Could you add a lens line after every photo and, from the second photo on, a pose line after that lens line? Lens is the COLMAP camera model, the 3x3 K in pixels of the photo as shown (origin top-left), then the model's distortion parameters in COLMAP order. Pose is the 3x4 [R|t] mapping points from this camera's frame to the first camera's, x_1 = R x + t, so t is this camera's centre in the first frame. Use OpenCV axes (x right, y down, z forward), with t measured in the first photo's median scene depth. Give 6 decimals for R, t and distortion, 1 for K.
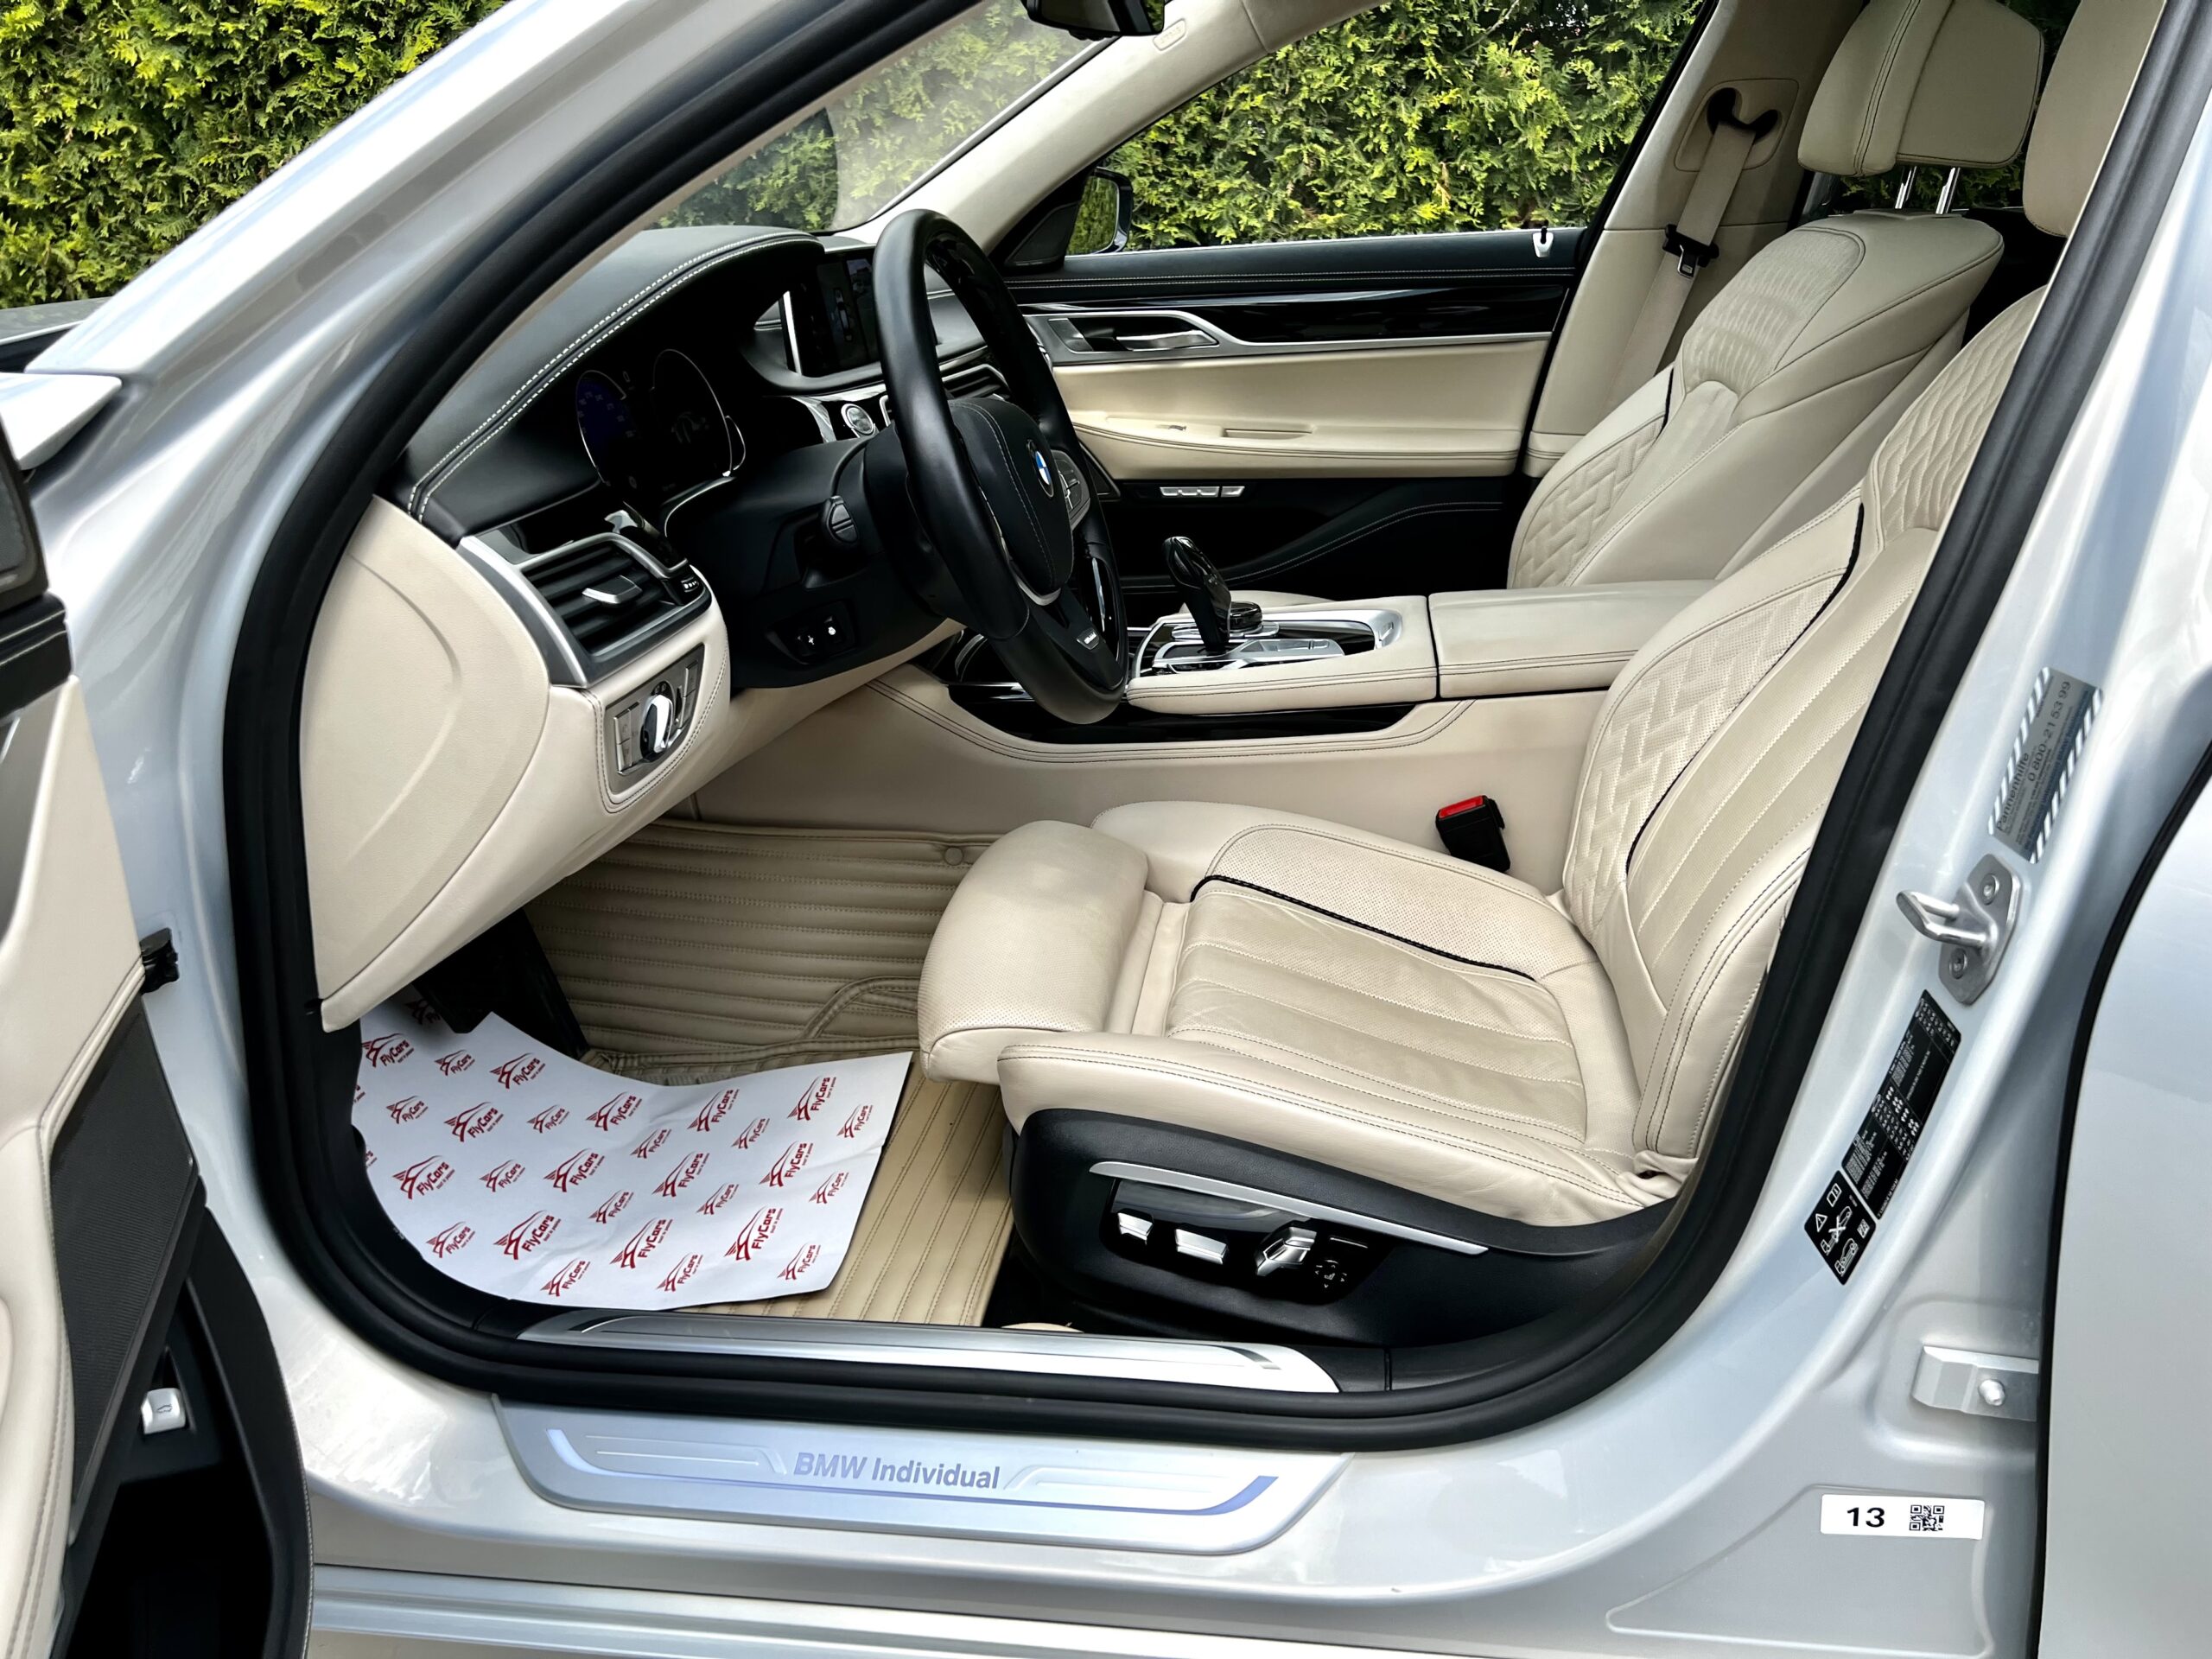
lens RADIAL K [[1639.5, 0, 1127.7], [0, 1639.5, 836.6], [0, 0, 1]] dist [0.057233, -0.064480]
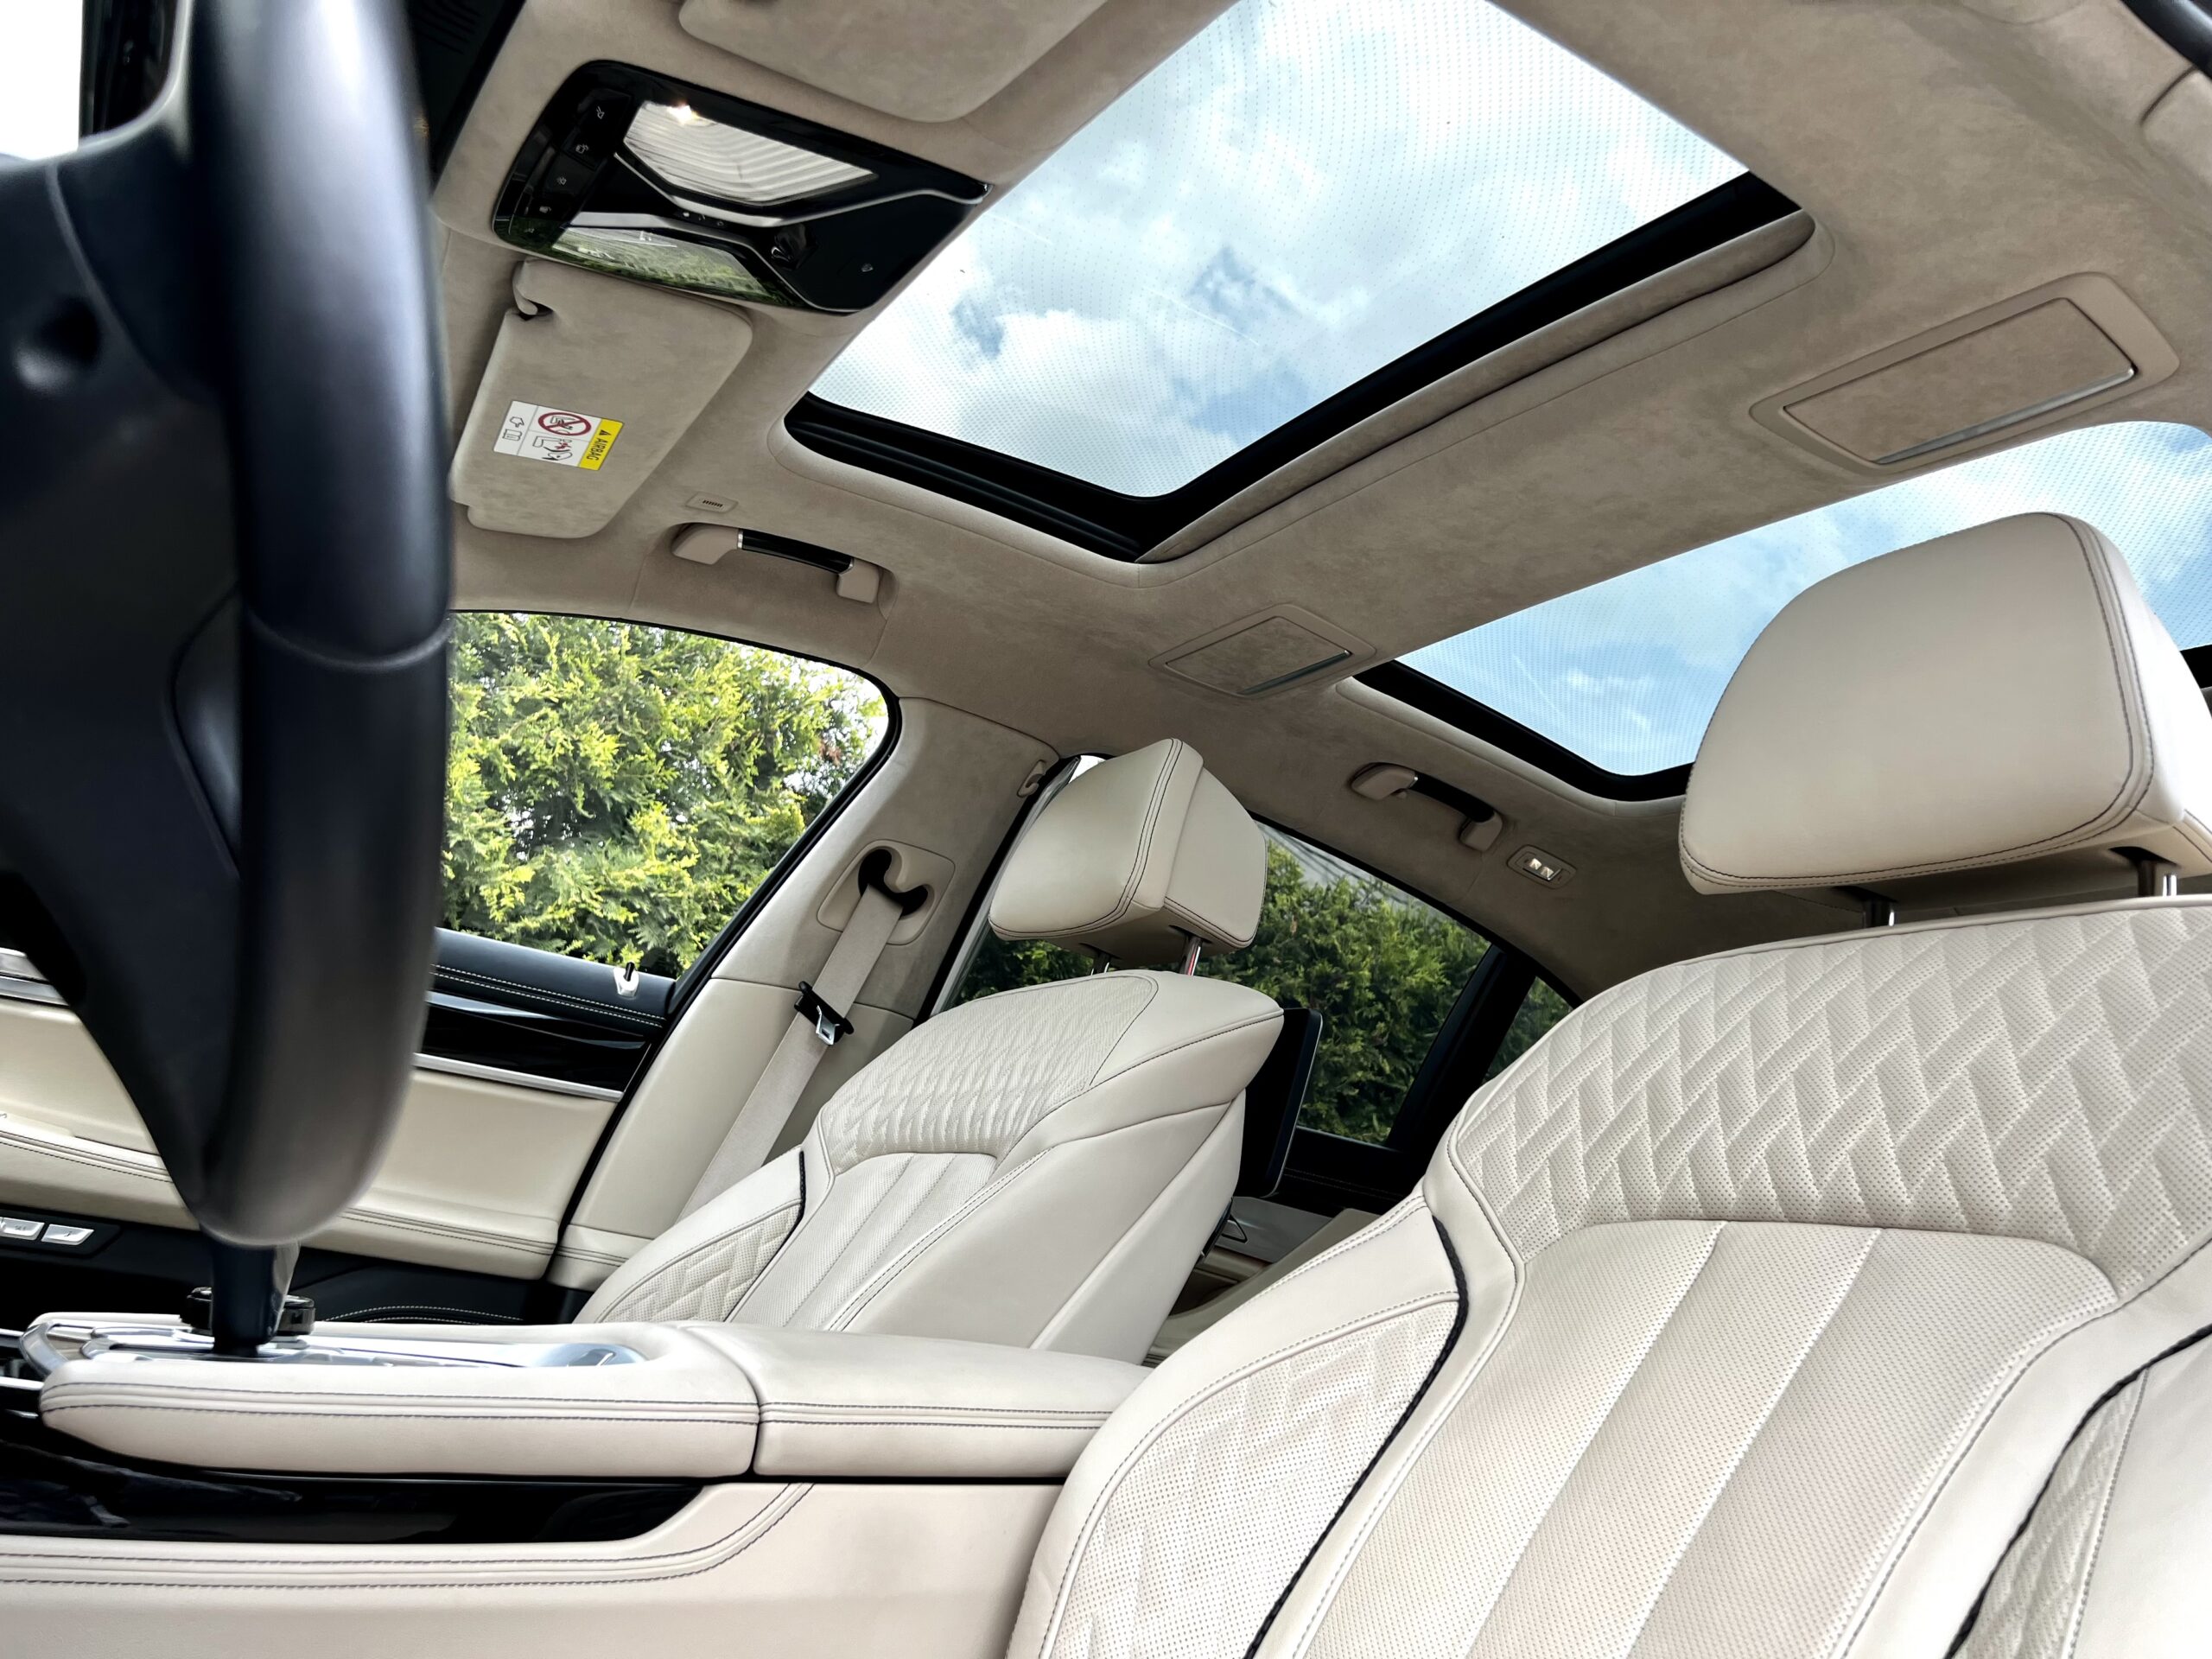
lens RADIAL K [[1680.8, 0, 1126.4], [0, 1680.8, 837.5], [0, 0, 1]] dist [0.082562, -0.123580]
pose [[0.774416, 0.301665, 0.556128, -0.024629], [0.054626, 0.843844, -0.533801, 0.013161], [-0.630314, 0.443763, 0.637007, 0.351255]]
